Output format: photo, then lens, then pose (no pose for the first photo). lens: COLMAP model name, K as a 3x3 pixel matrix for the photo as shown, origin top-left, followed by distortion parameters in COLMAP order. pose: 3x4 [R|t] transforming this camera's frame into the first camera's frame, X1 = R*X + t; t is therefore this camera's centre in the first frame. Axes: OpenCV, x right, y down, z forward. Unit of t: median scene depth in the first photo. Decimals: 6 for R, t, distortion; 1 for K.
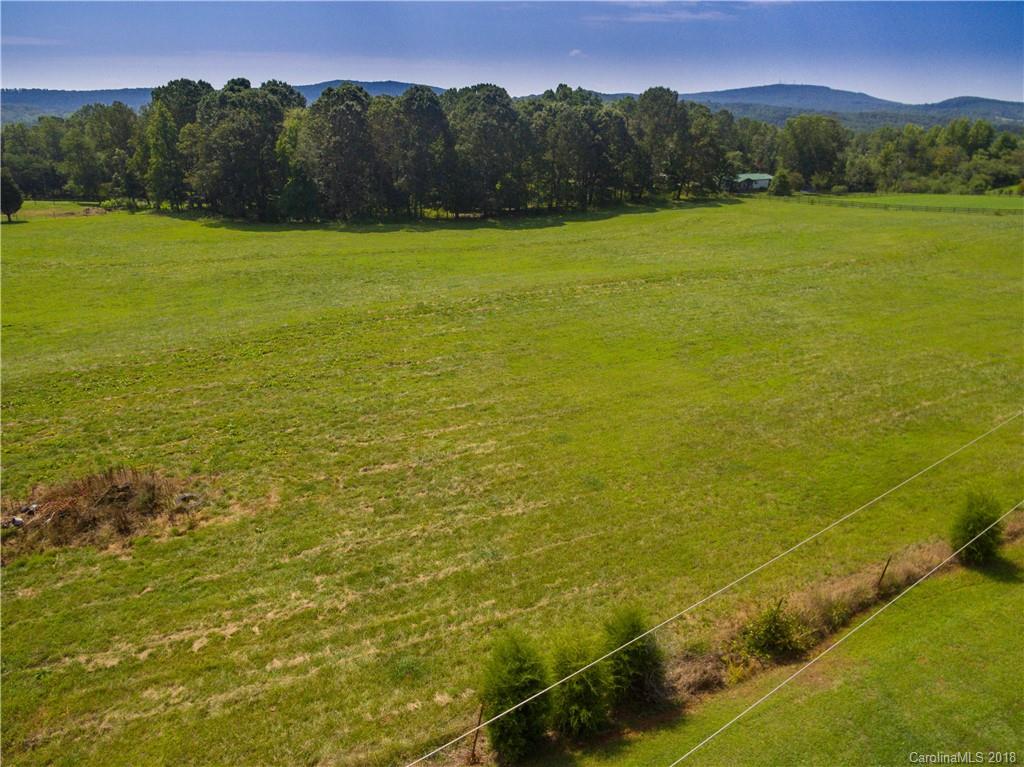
lens RADIAL K [[684.7, 0, 518.0], [0, 684.7, 377.2], [0, 0, 1]] dist [-0.063383, 0.038583]
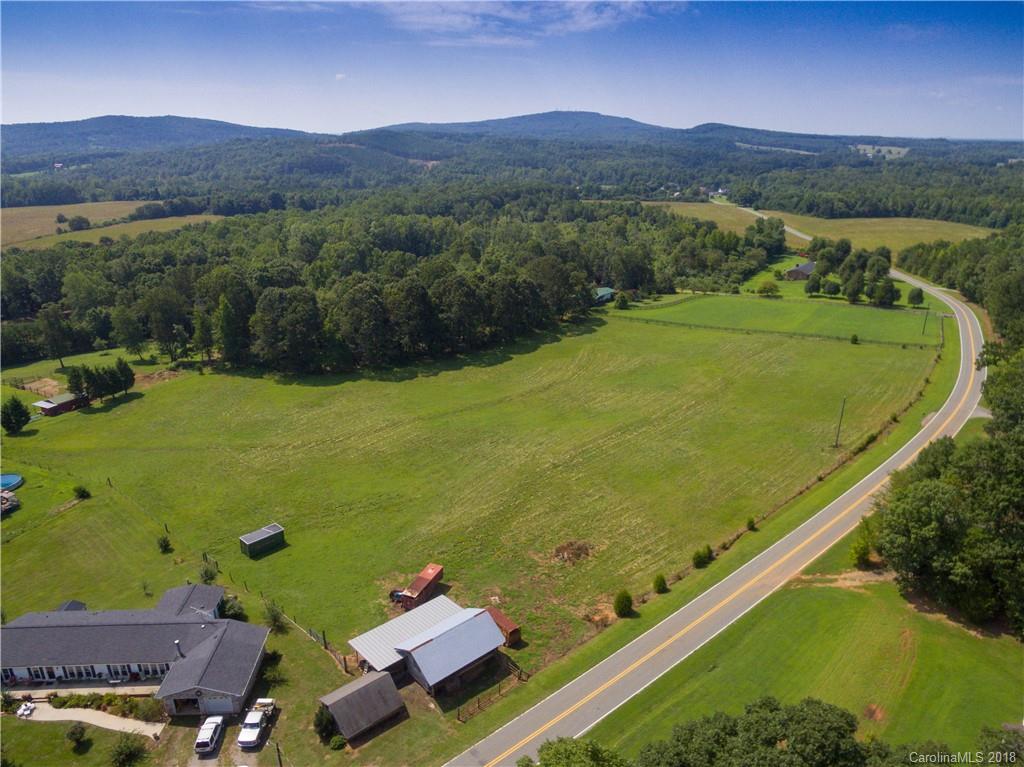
lens RADIAL K [[684.7, 0, 519.4], [0, 684.7, 377.5], [0, 0, 1]] dist [-0.063383, 0.038583]
pose [[0.956433, -0.107641, 0.271383, -0.731214], [0.114898, 0.993317, -0.010947, -0.325465], [-0.268392, 0.041651, 0.962409, -1.135268]]
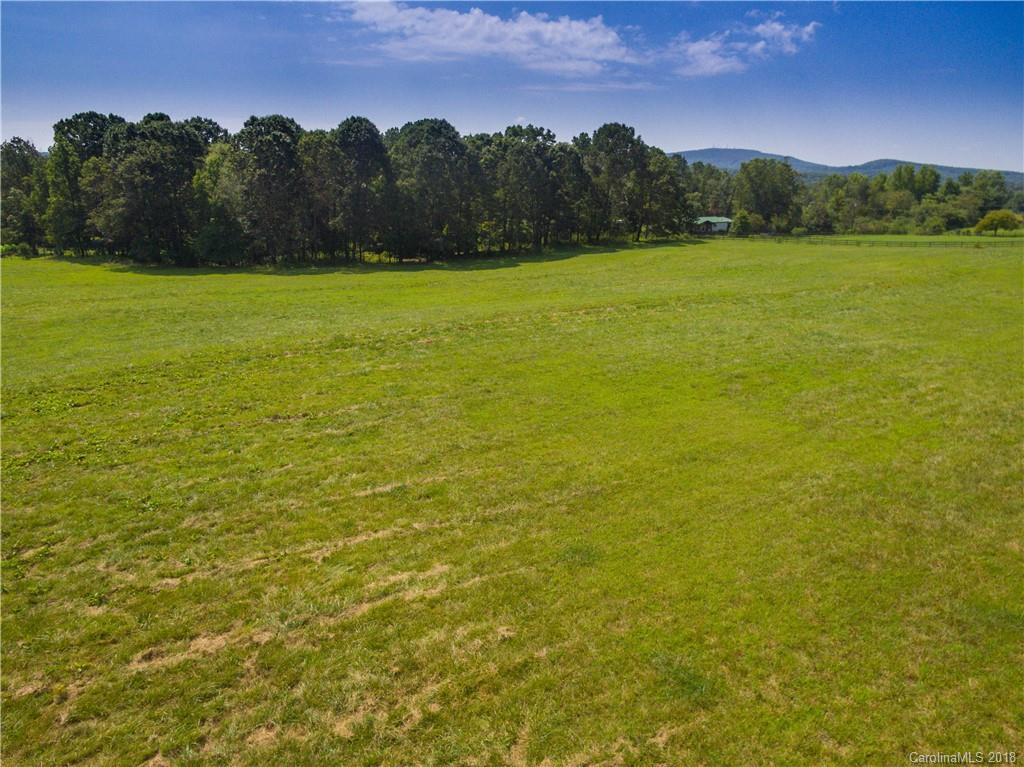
lens RADIAL K [[684.7, 0, 518.7], [0, 684.7, 377.1], [0, 0, 1]] dist [-0.063383, 0.038583]
pose [[0.996999, -0.022113, 0.074185, -0.007168], [0.028327, 0.996082, -0.083778, 0.000720], [-0.072042, 0.085628, 0.993719, 0.225846]]
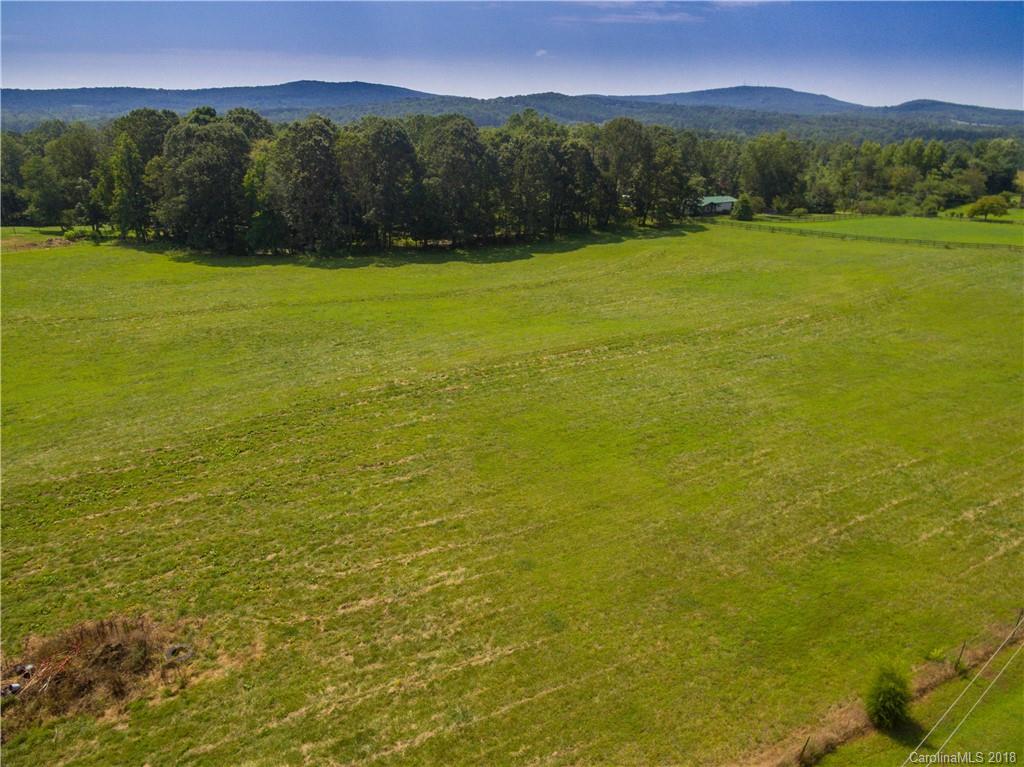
lens RADIAL K [[684.7, 0, 518.8], [0, 684.7, 377.9], [0, 0, 1]] dist [-0.063383, 0.038583]
pose [[0.998984, -0.012400, 0.043316, 0.003994], [0.012354, 0.999923, 0.001336, -0.092478], [-0.043330, -0.000799, 0.999061, -0.032391]]
